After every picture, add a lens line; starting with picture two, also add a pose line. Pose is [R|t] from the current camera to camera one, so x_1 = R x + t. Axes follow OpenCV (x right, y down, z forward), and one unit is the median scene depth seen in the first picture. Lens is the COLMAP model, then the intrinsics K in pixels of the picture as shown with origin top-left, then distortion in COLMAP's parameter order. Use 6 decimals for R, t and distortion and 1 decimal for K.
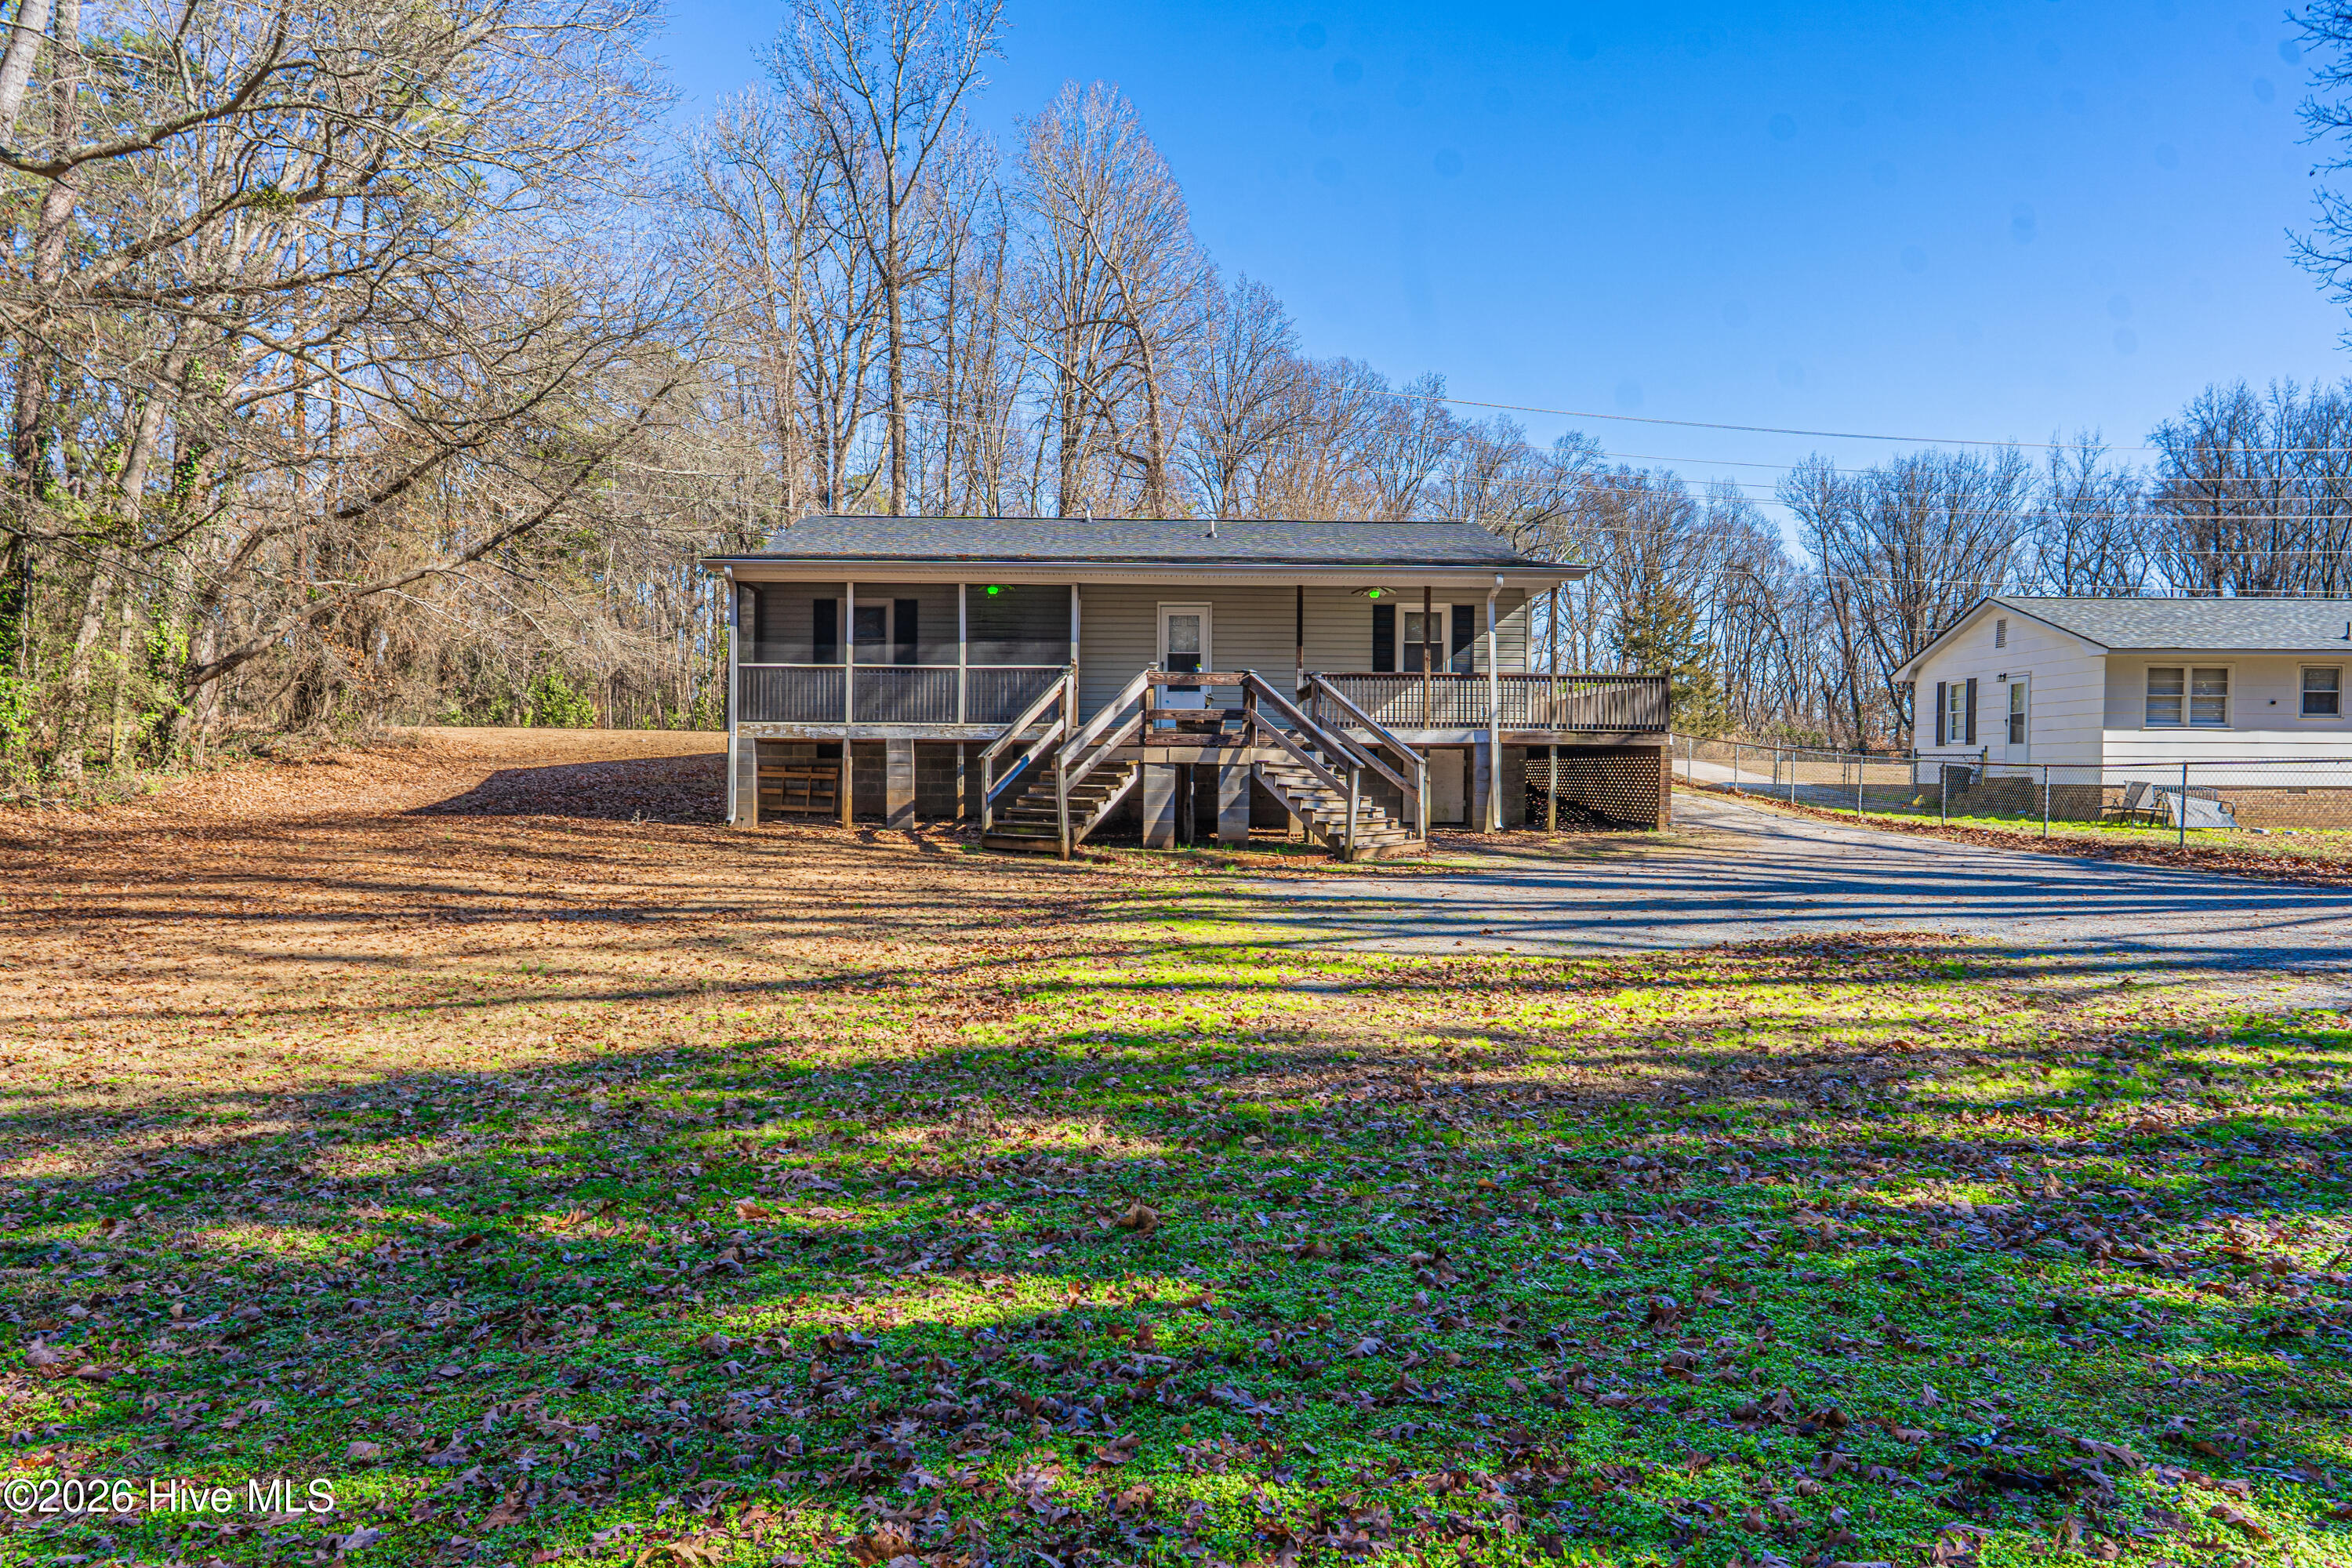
lens RADIAL K [[1467.5, 0, 1173.4], [0, 1467.5, 821.8], [0, 0, 1]] dist [-0.014755, 0.000557]
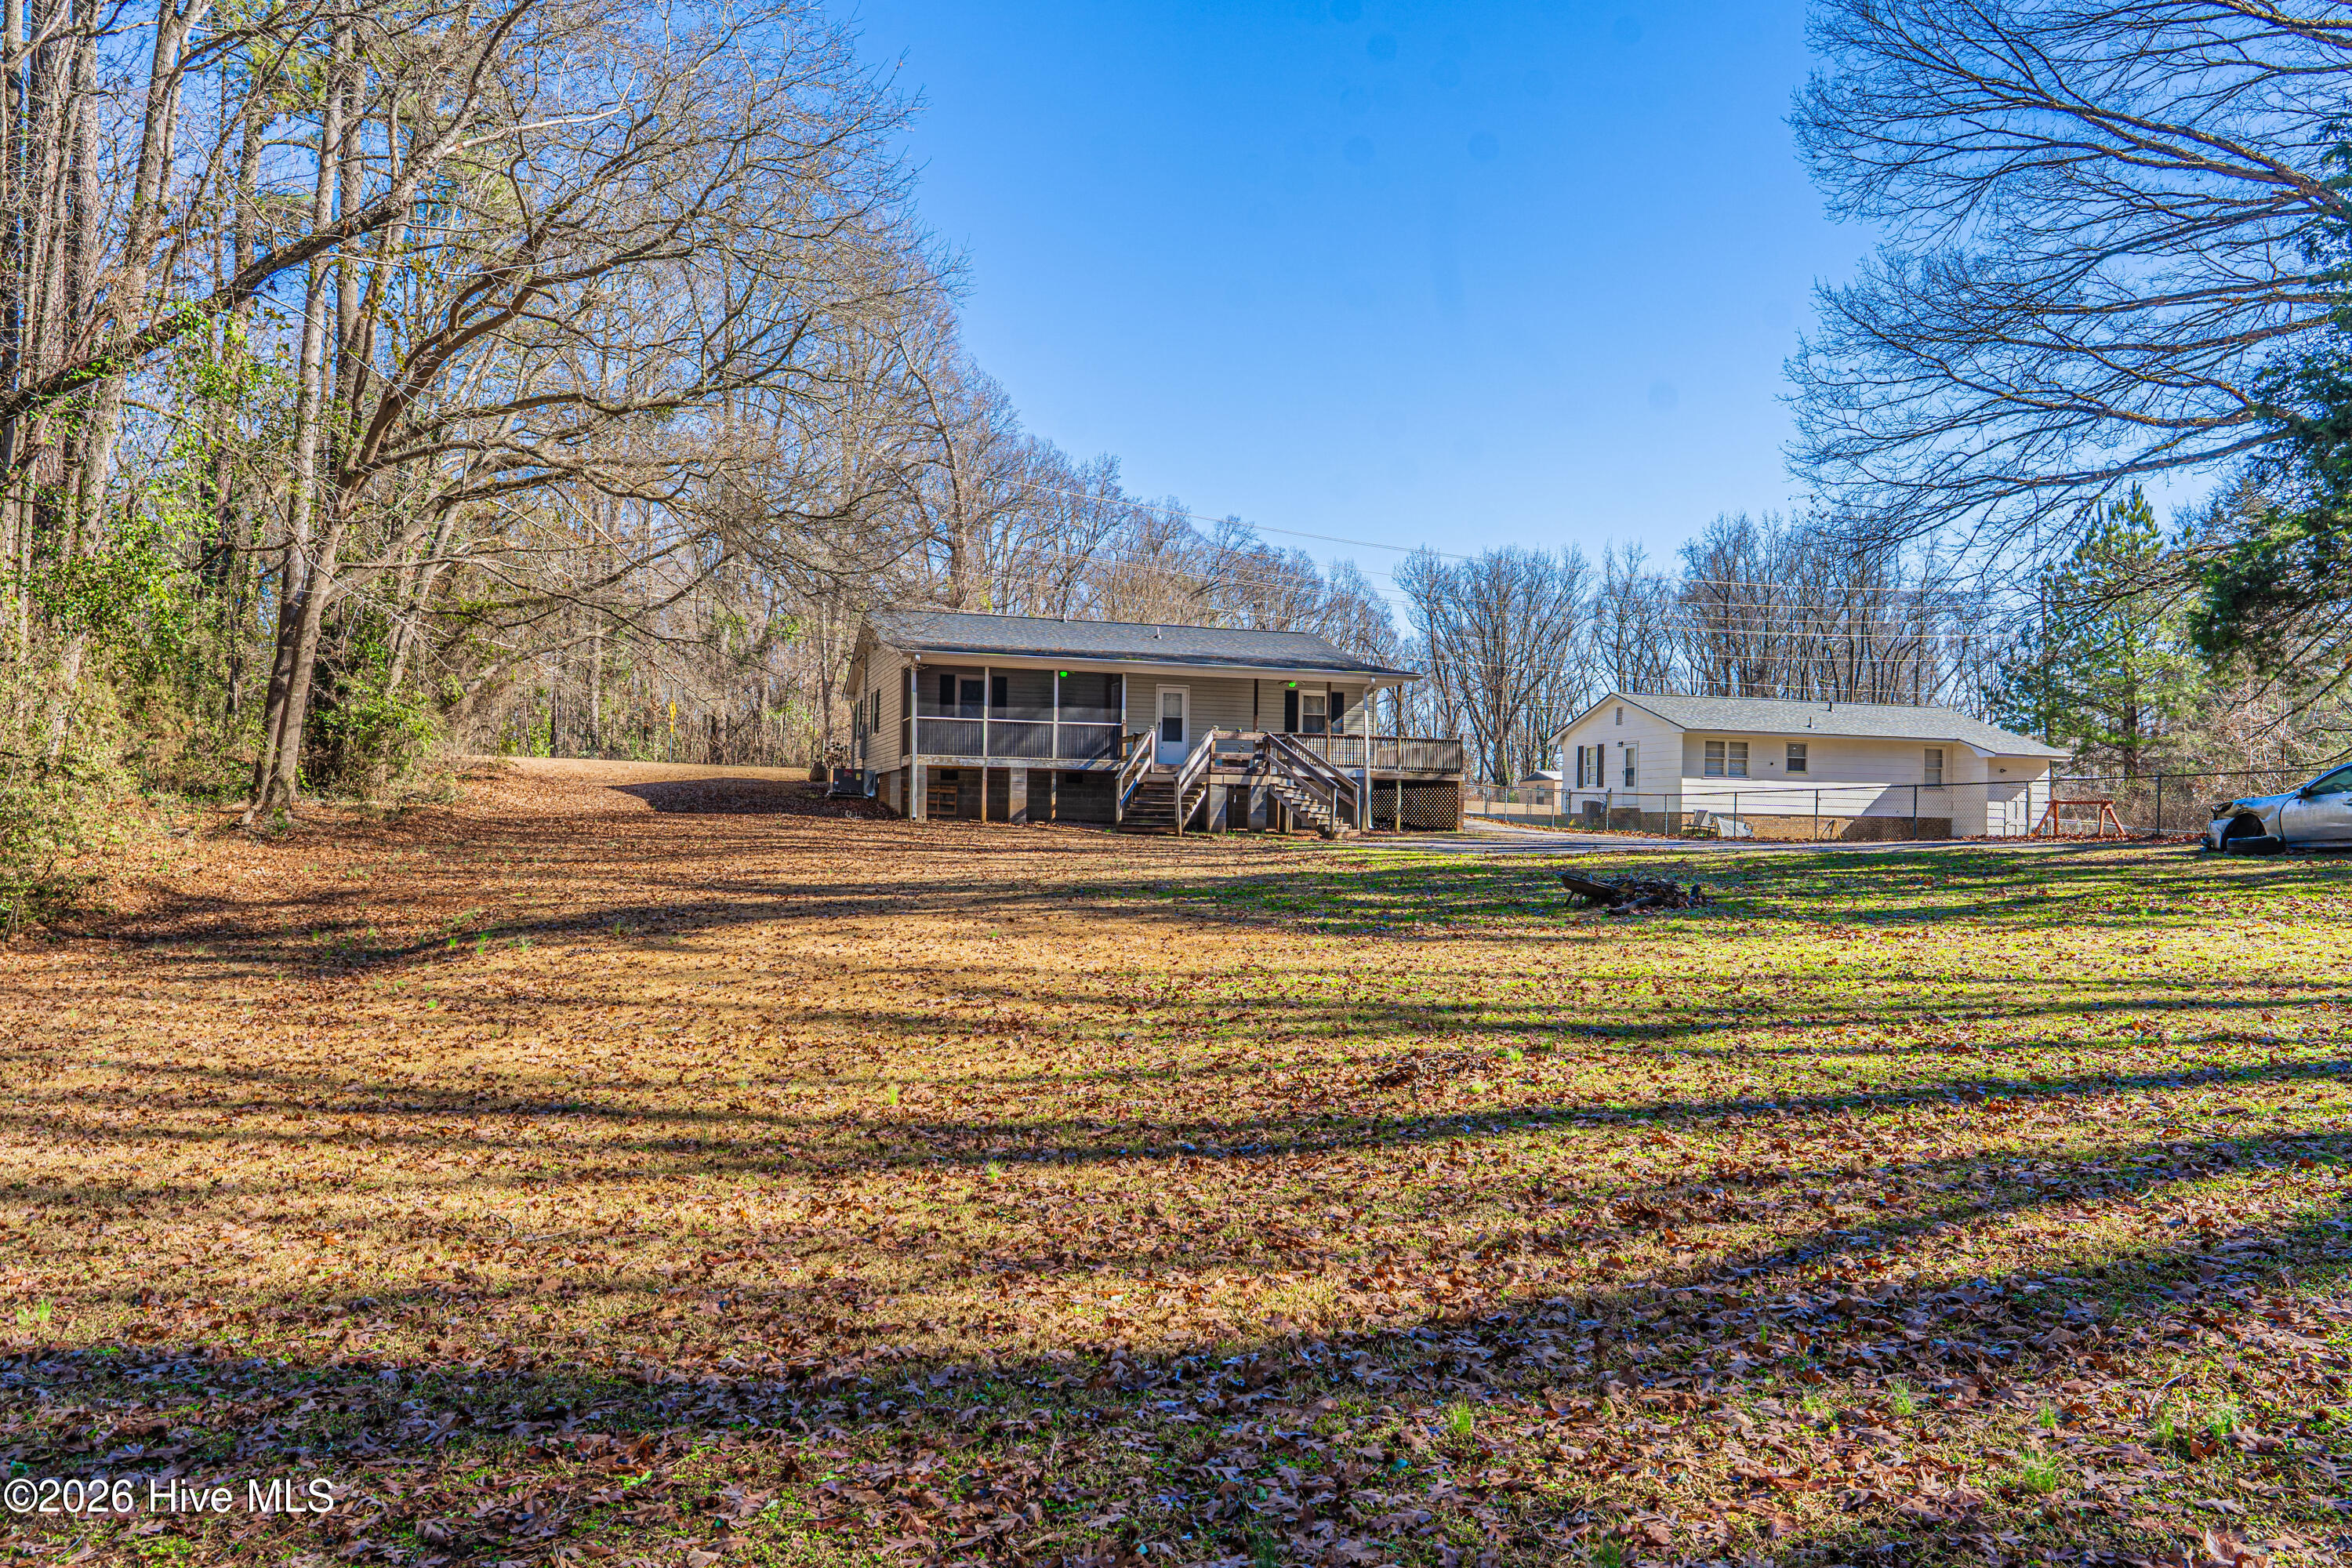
lens RADIAL K [[1557.9, 0, 1168.9], [0, 1557.9, 776.7], [0, 0, 1]] dist [0.000395, 0.003719]
pose [[0.961257, 0.019113, 0.274991, -0.477119], [-0.001629, 0.997970, -0.063670, 0.057170], [-0.275650, 0.060755, 0.959336, -0.622628]]
